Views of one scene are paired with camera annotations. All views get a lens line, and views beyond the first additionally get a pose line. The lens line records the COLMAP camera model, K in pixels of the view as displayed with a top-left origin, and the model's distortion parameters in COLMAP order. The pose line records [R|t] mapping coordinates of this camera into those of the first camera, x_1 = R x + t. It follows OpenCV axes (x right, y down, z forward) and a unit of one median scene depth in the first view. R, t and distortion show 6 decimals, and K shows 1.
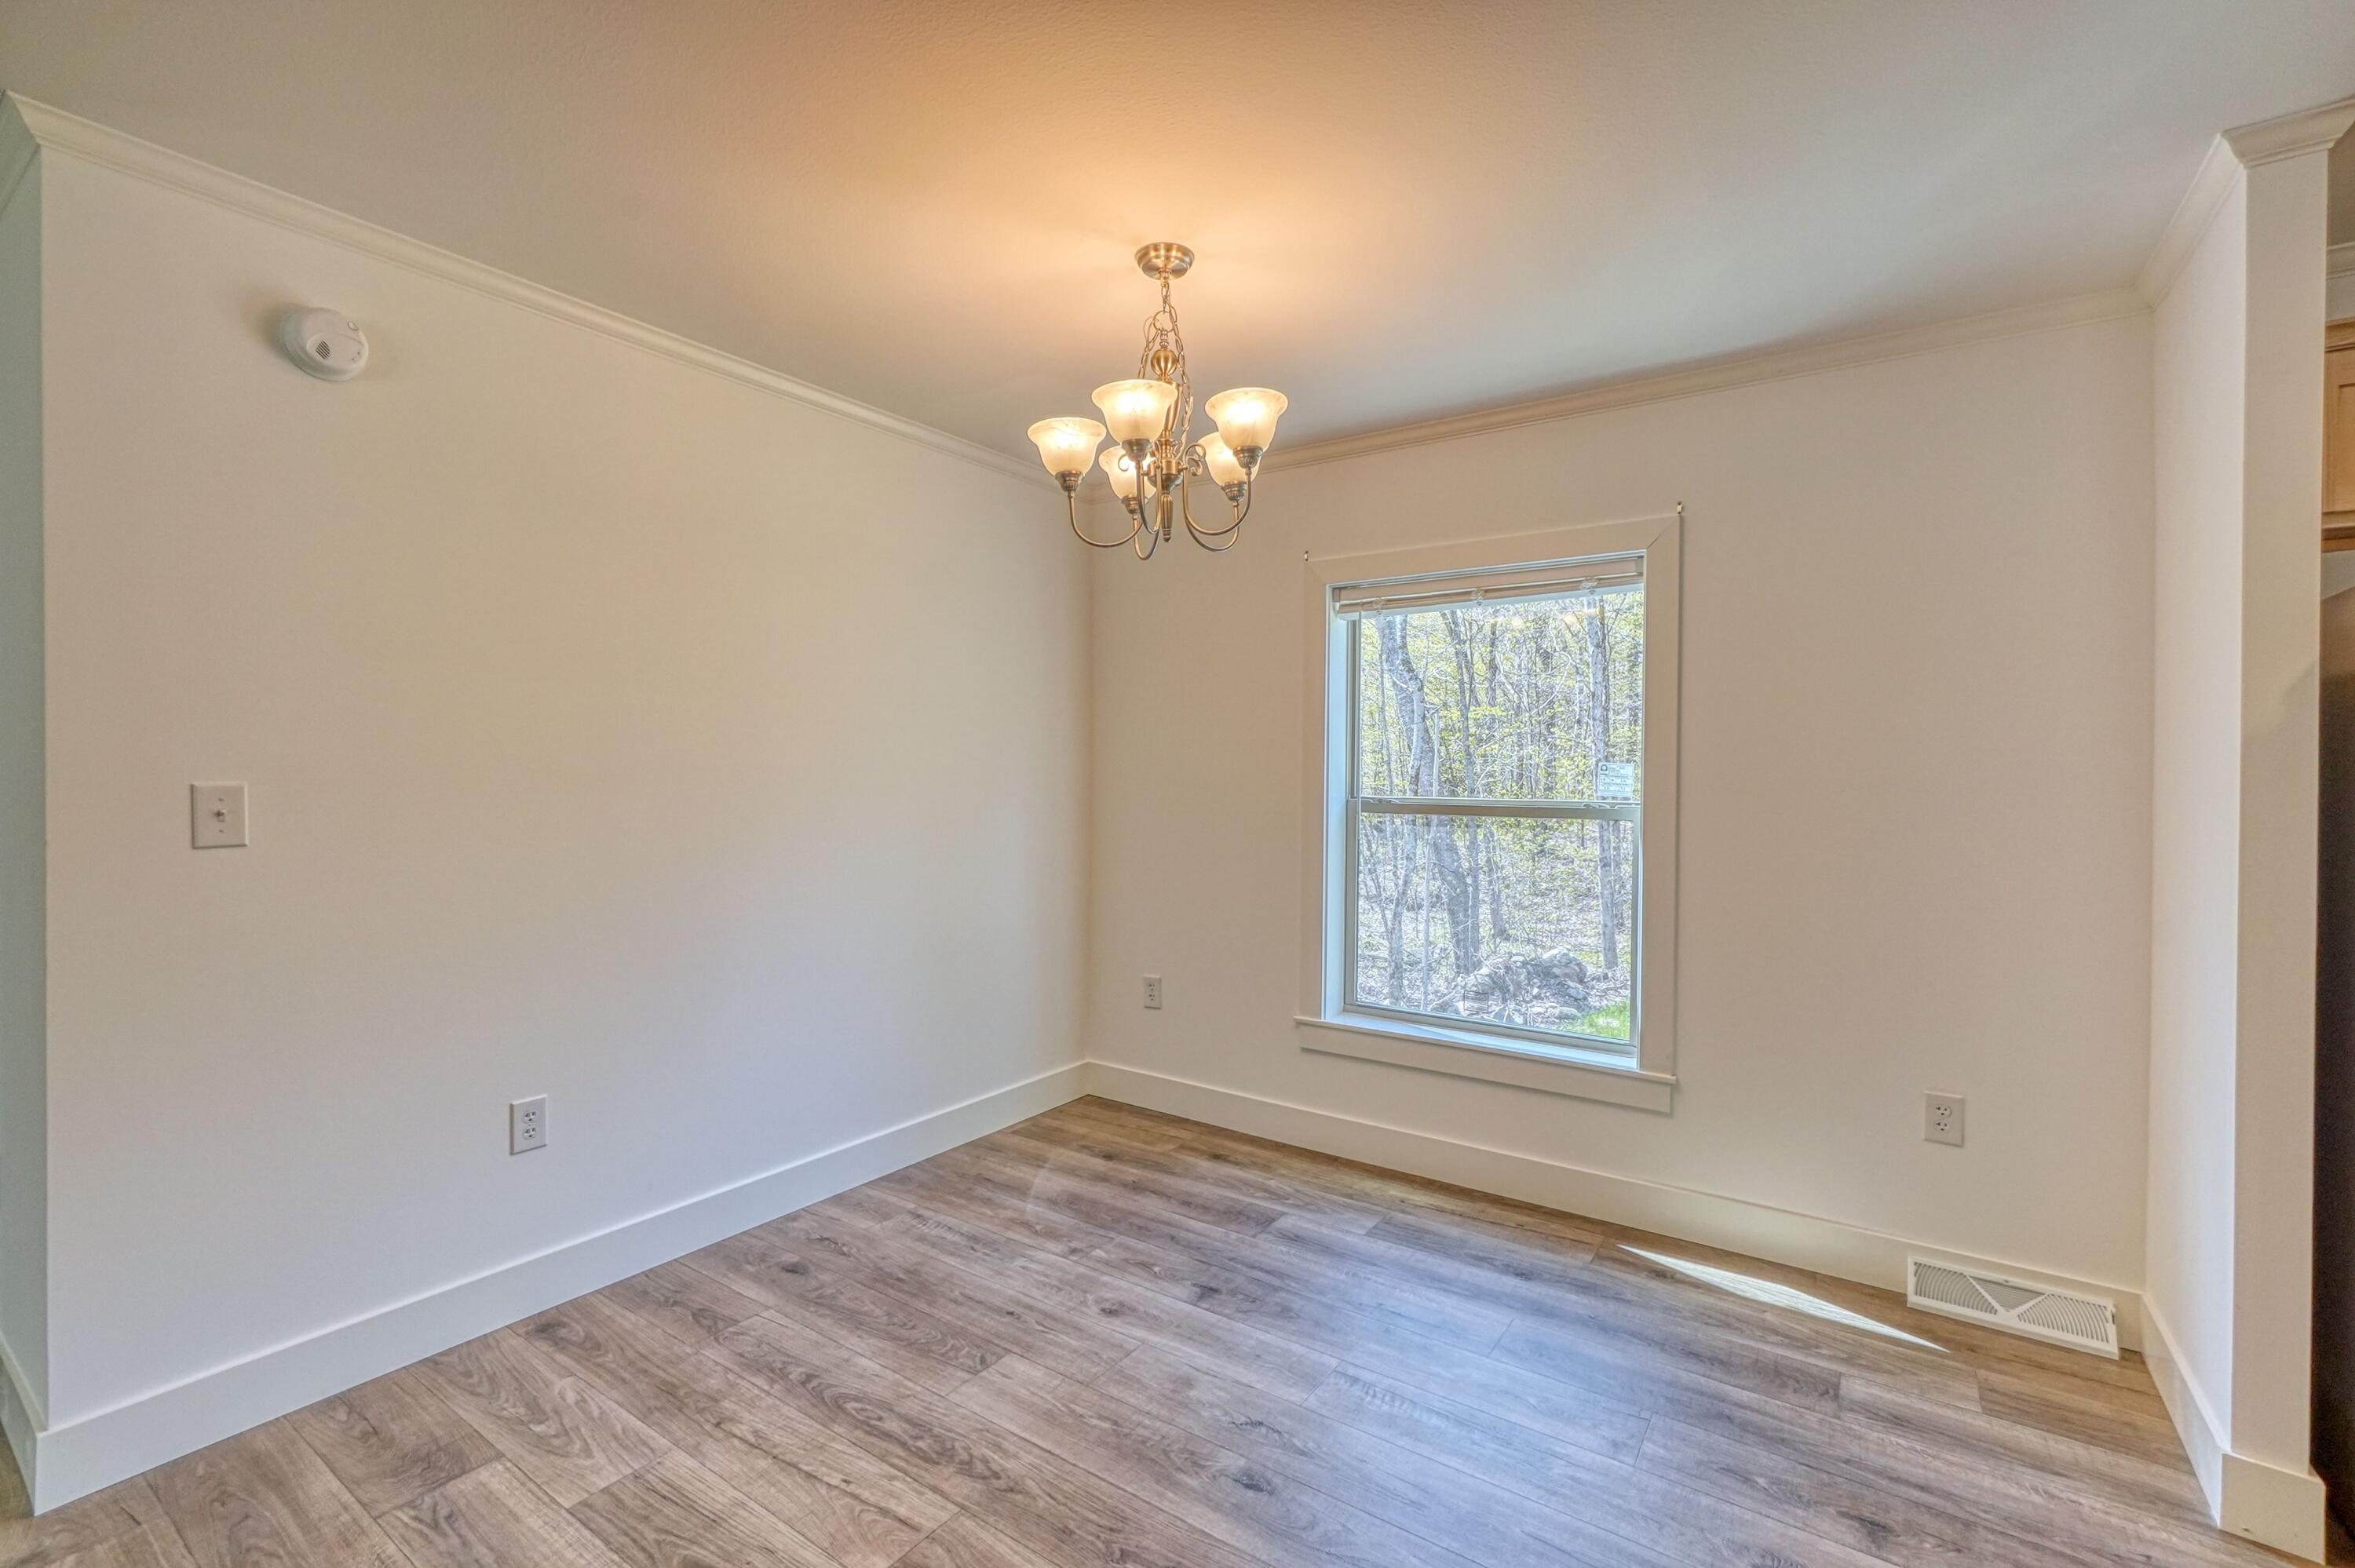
lens RADIAL K [[1019.9, 0, 1169.9], [0, 1019.9, 777.4], [0, 0, 1]] dist [-0.002998, 0.003541]
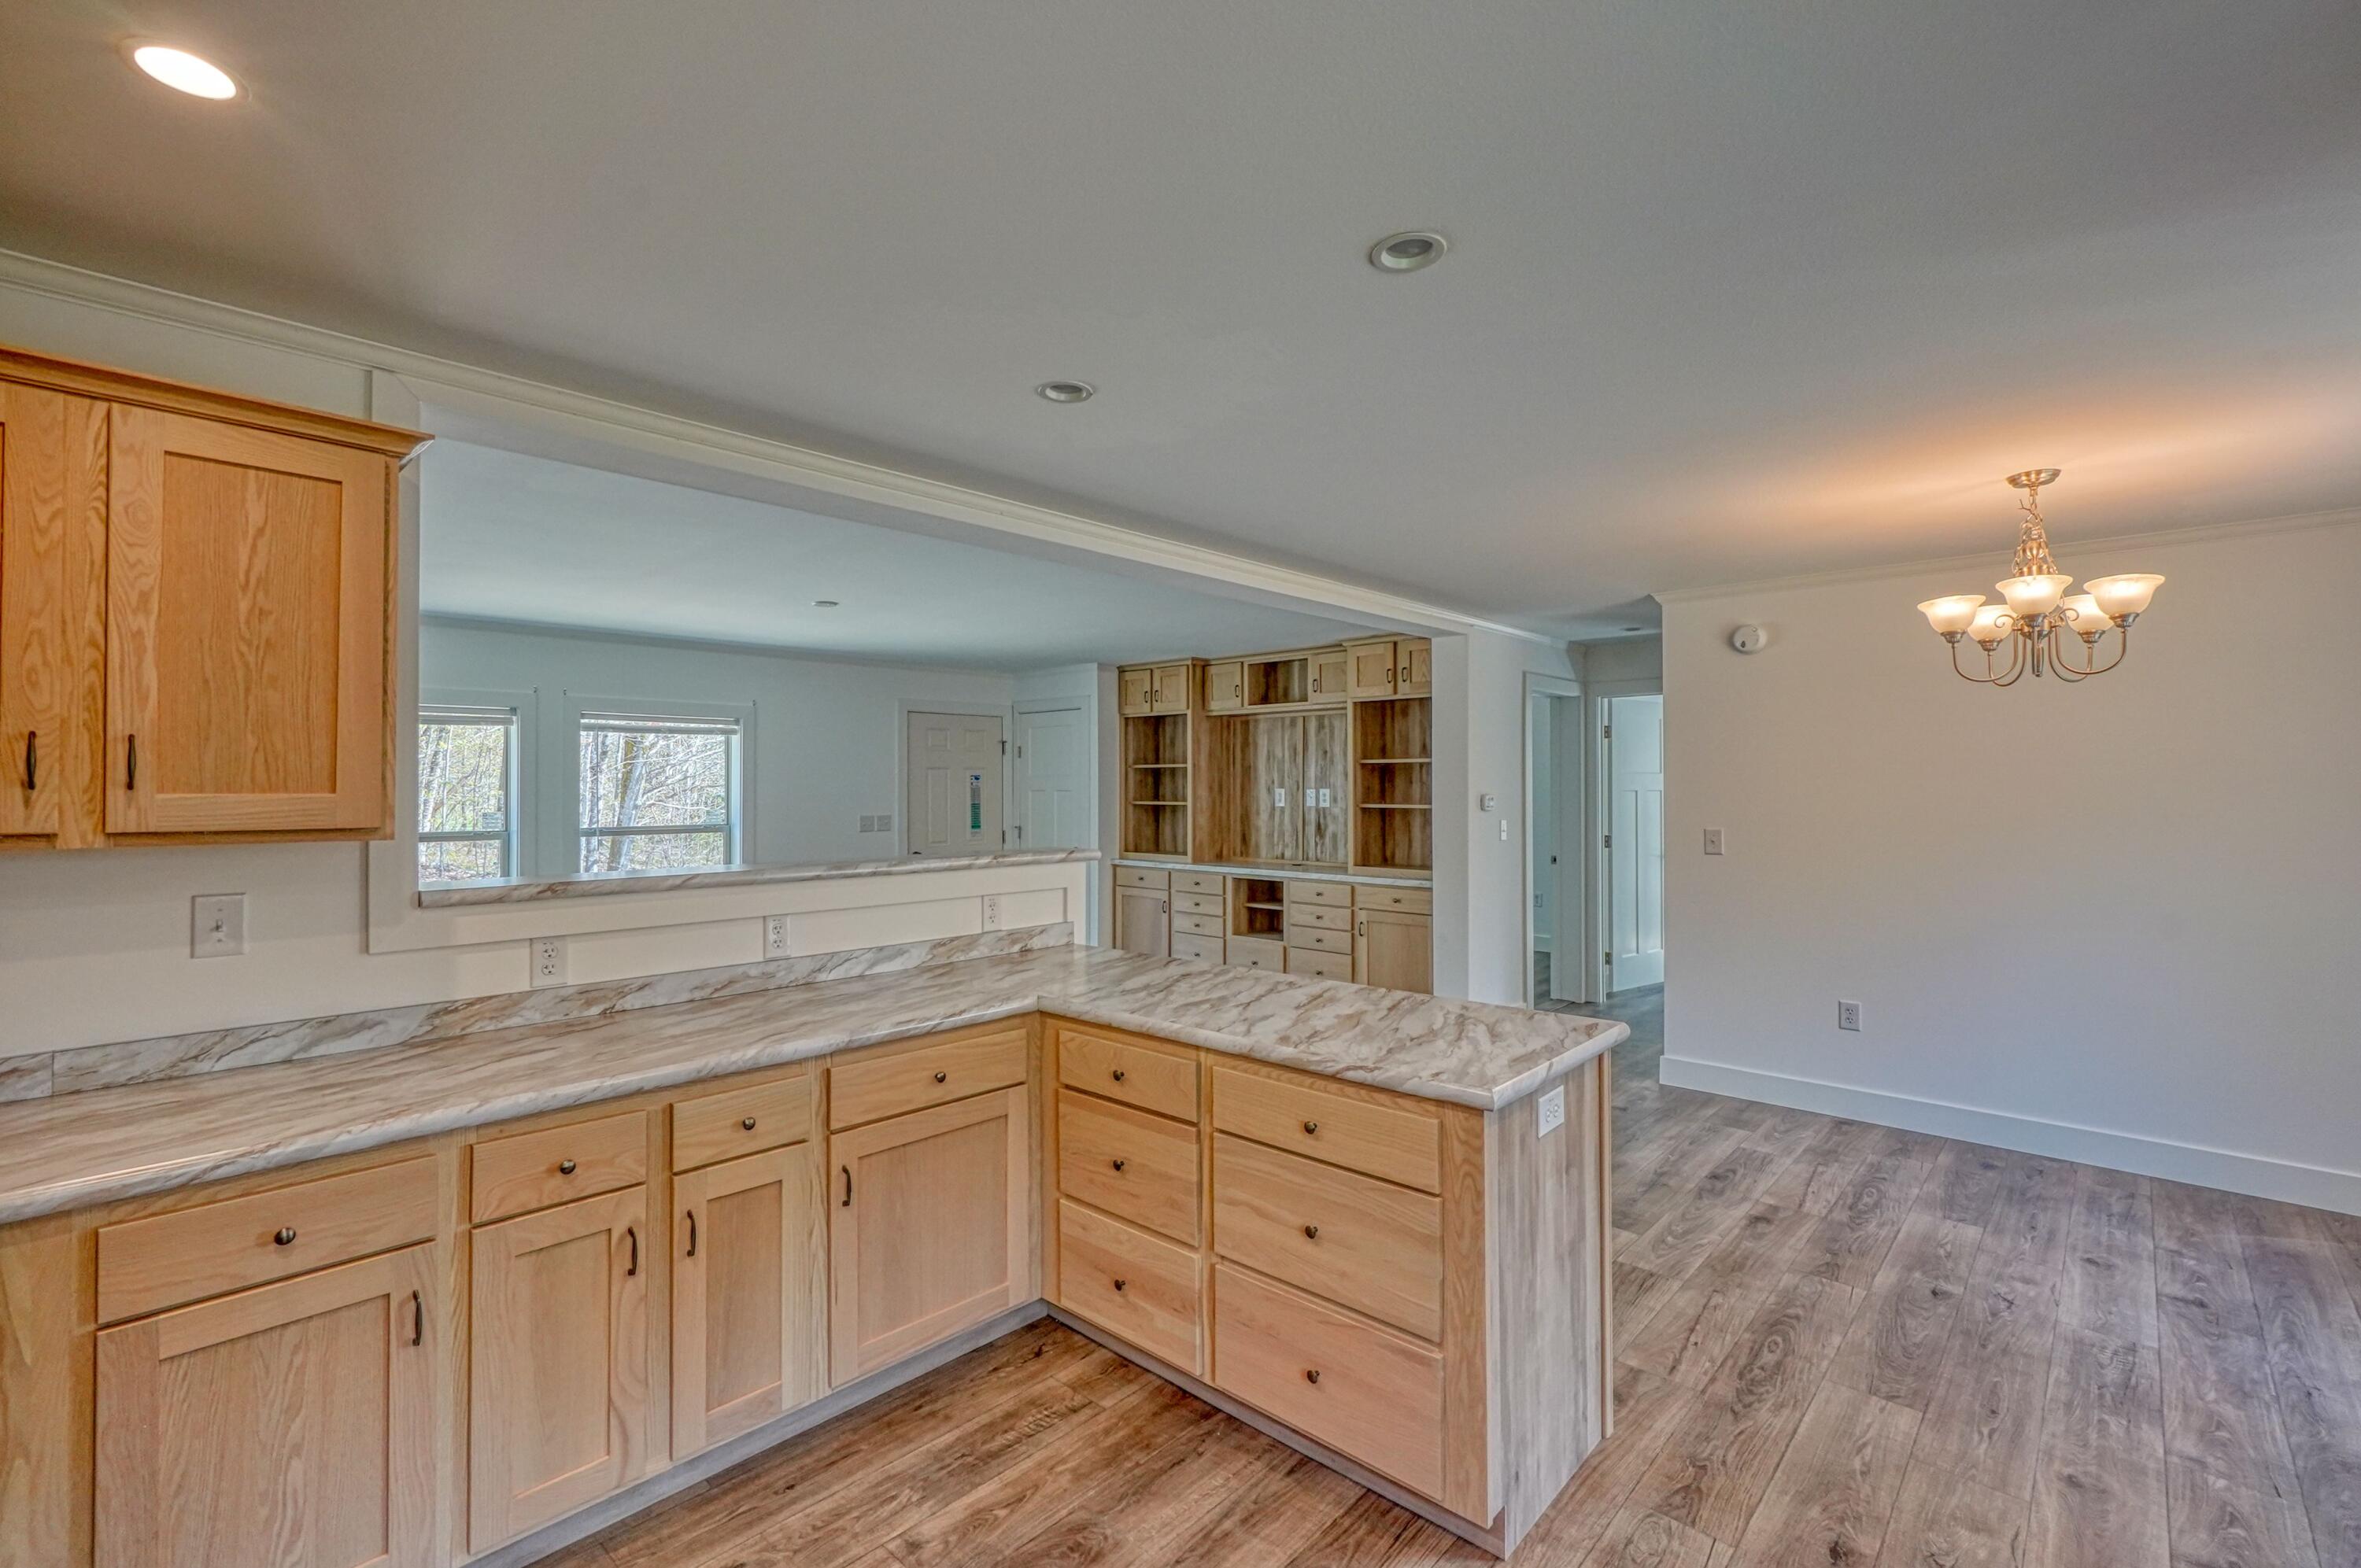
lens RADIAL K [[1022.5, 0, 1179.5], [0, 1022.5, 782.1], [0, 0, 1]] dist [-0.002998, 0.003541]
pose [[-0.142183, -0.019624, -0.989646, 1.331397], [-0.011018, 0.999773, -0.018242, -0.036787], [0.989779, 0.008310, -0.142367, 0.048016]]
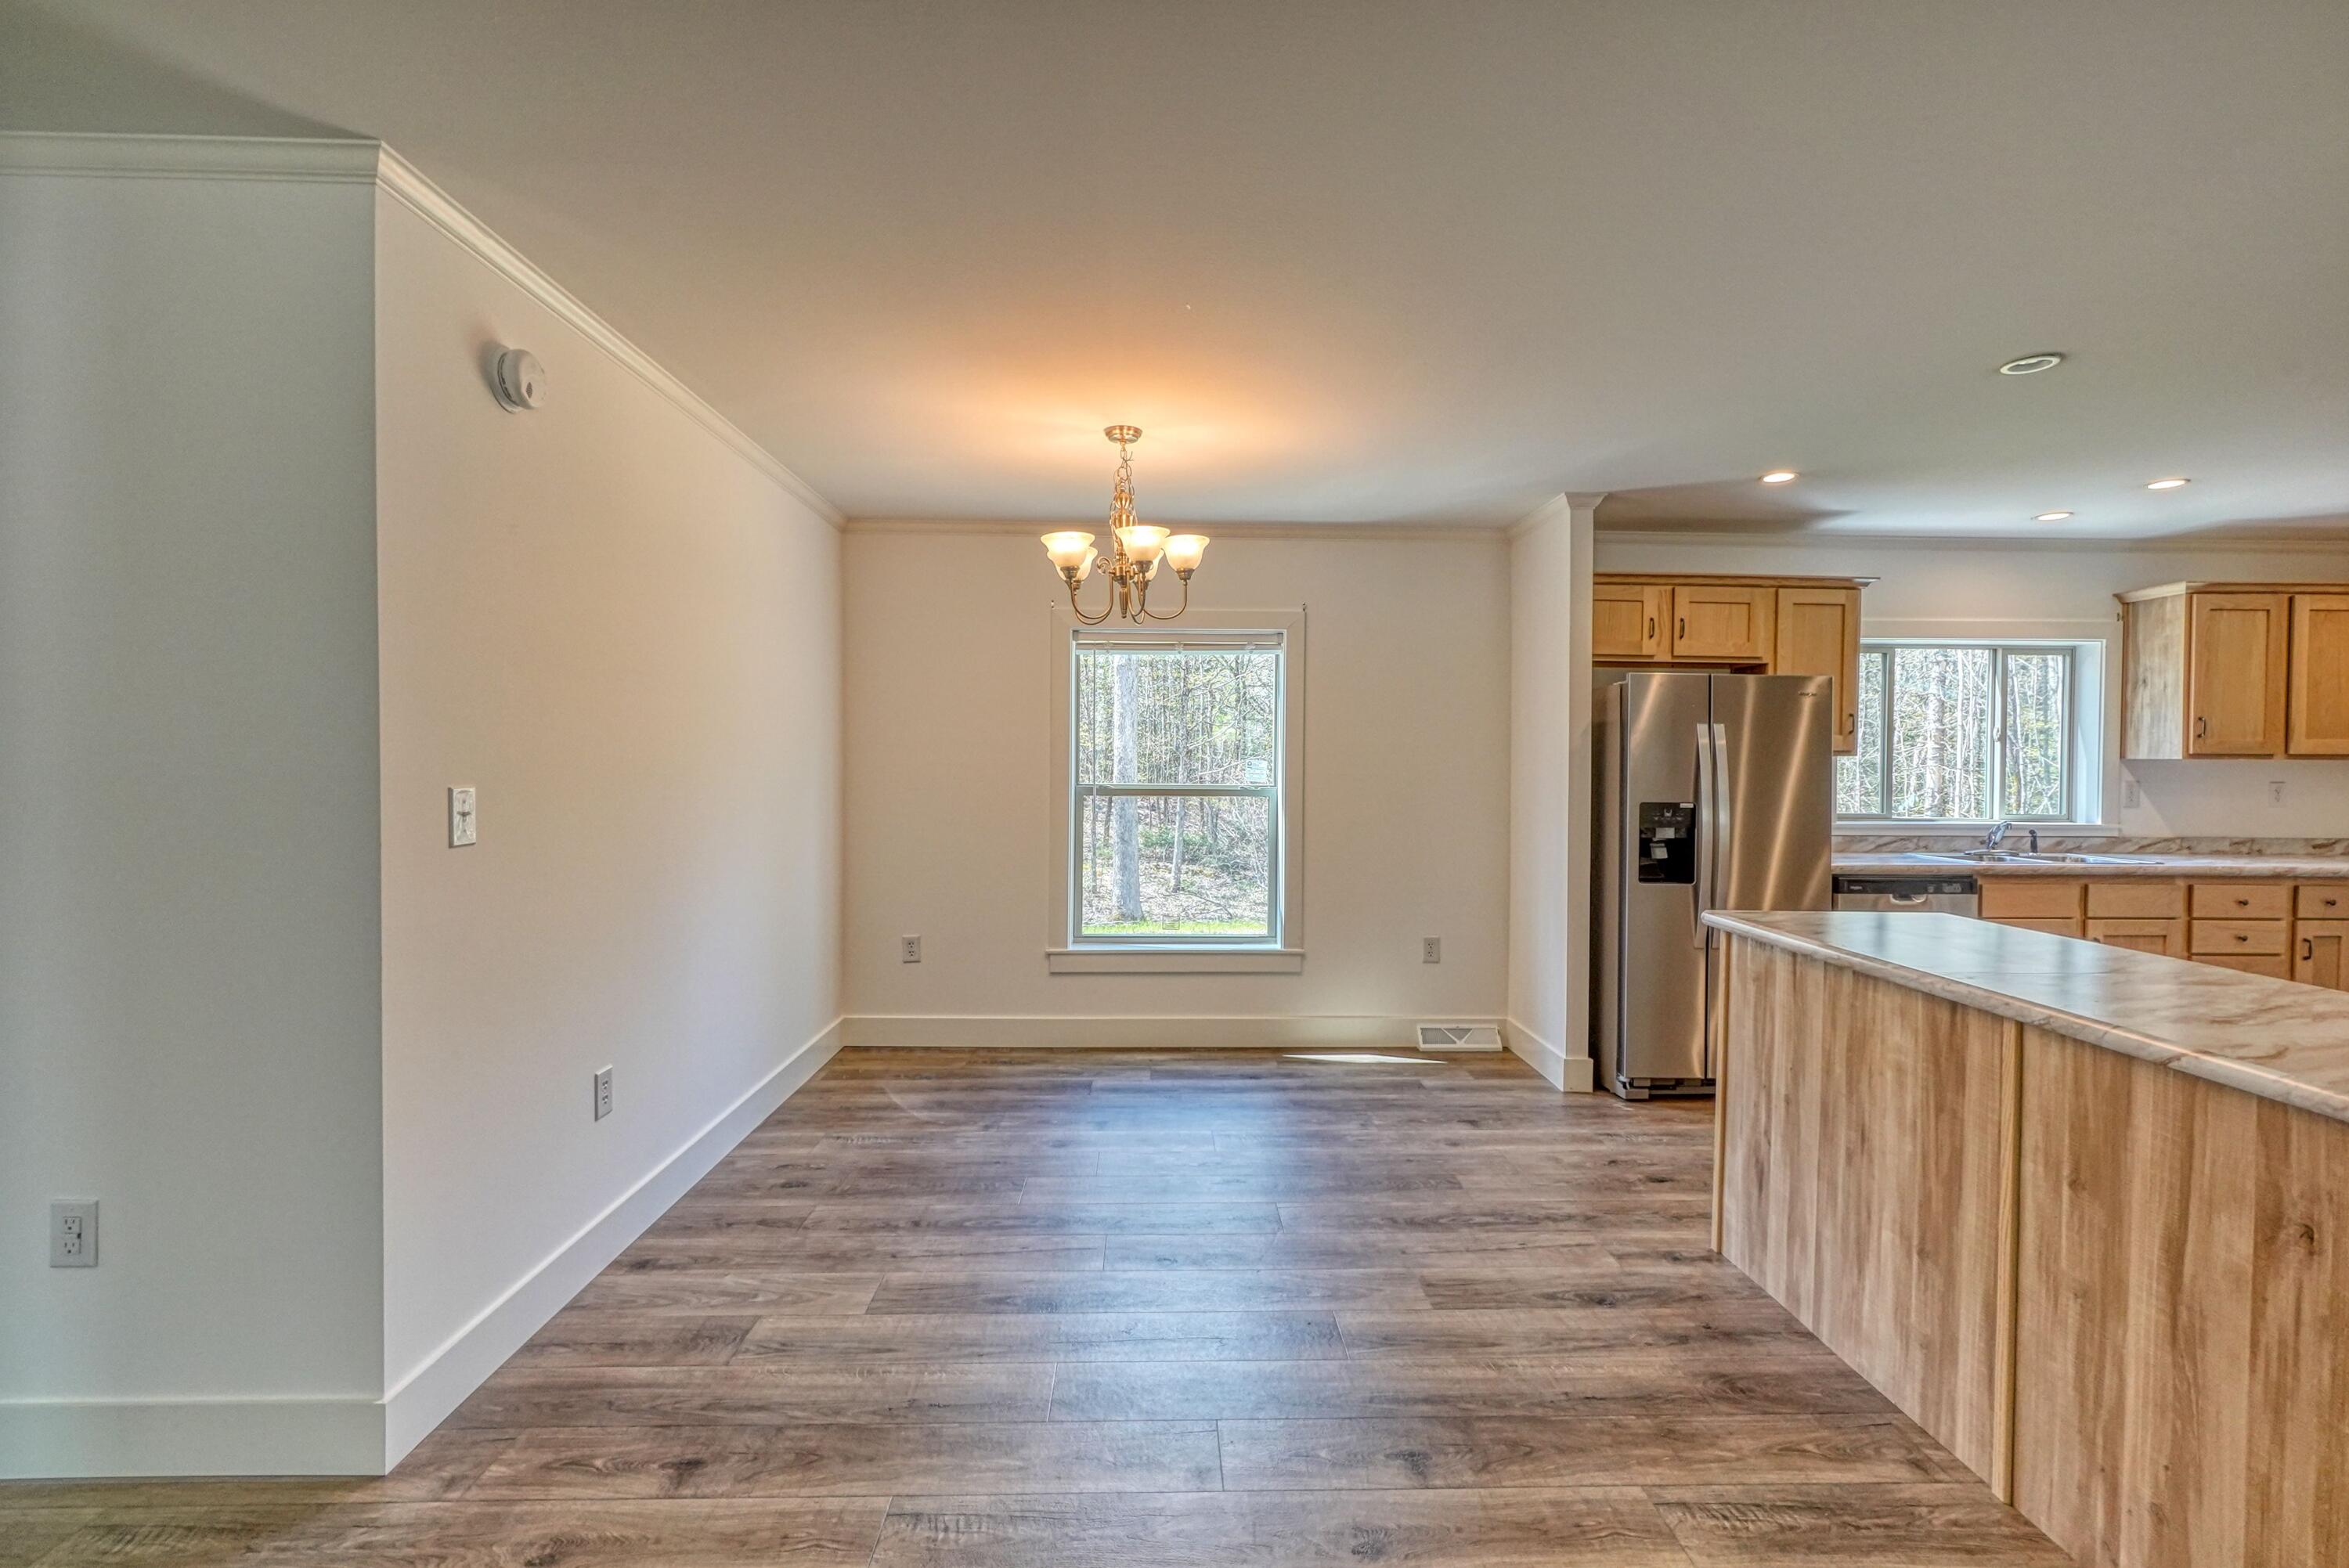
lens RADIAL K [[1017.3, 0, 1181.8], [0, 1017.3, 771.1], [0, 0, 1]] dist [-0.002998, 0.003541]
pose [[0.803226, -0.007459, 0.595627, -0.738679], [0.003259, 0.999962, 0.008128, -0.012426], [-0.595665, -0.004588, 0.803220, -0.238696]]
